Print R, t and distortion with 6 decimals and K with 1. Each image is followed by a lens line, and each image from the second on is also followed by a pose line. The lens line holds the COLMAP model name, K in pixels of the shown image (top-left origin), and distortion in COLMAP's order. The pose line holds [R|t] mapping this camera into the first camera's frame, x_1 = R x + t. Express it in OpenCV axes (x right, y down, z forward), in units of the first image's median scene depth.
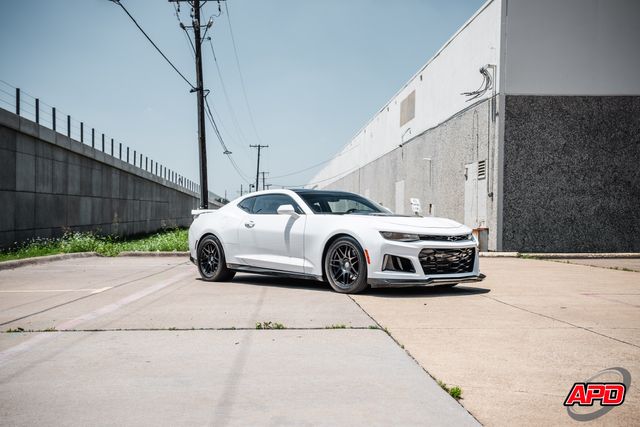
lens RADIAL K [[740.1, 0, 320.0], [0, 740.1, 213.5], [0, 0, 1]] dist [0.055706, 0.012223]
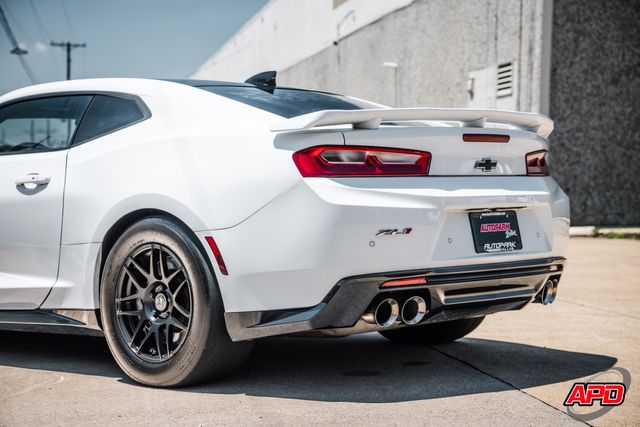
lens RADIAL K [[1210.9, 0, 316.2], [0, 1210.9, 225.6], [0, 0, 1]] dist [0.452956, 0.400292]
pose [[0.992920, -0.018139, 0.117393, -0.031158], [0.012096, 0.998574, 0.051988, 0.000616], [-0.118169, -0.050200, 0.991724, 0.086914]]
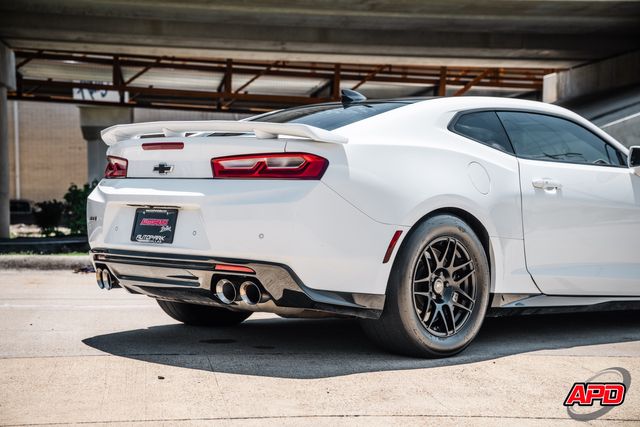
lens RADIAL K [[1132.4, 0, 317.9], [0, 1132.4, 222.3], [0, 0, 1]] dist [0.364394, 0.326049]
pose [[0.077325, 0.022213, -0.996758, 0.193113], [0.005407, 0.999728, 0.022698, 0.005764], [0.996991, -0.007145, 0.077184, 0.258785]]
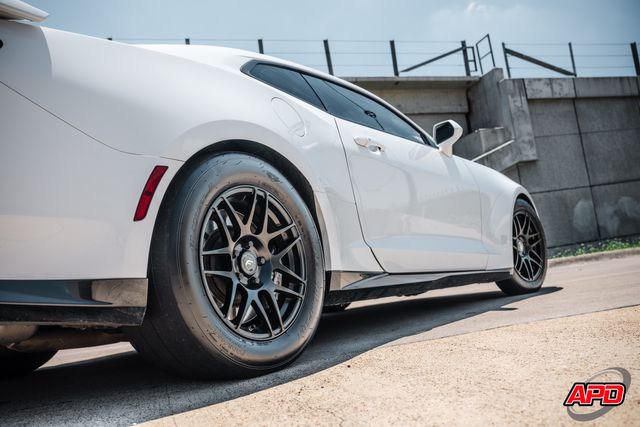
lens RADIAL K [[562.3, 0, 320.0], [0, 562.3, 213.5], [0, 0, 1]] dist [-0.008904, 0.006889]
pose [[0.233143, -0.151879, -0.960509, 0.072442], [0.149926, 0.981532, -0.118812, 0.023157], [0.960816, -0.116305, 0.251608, 0.284938]]
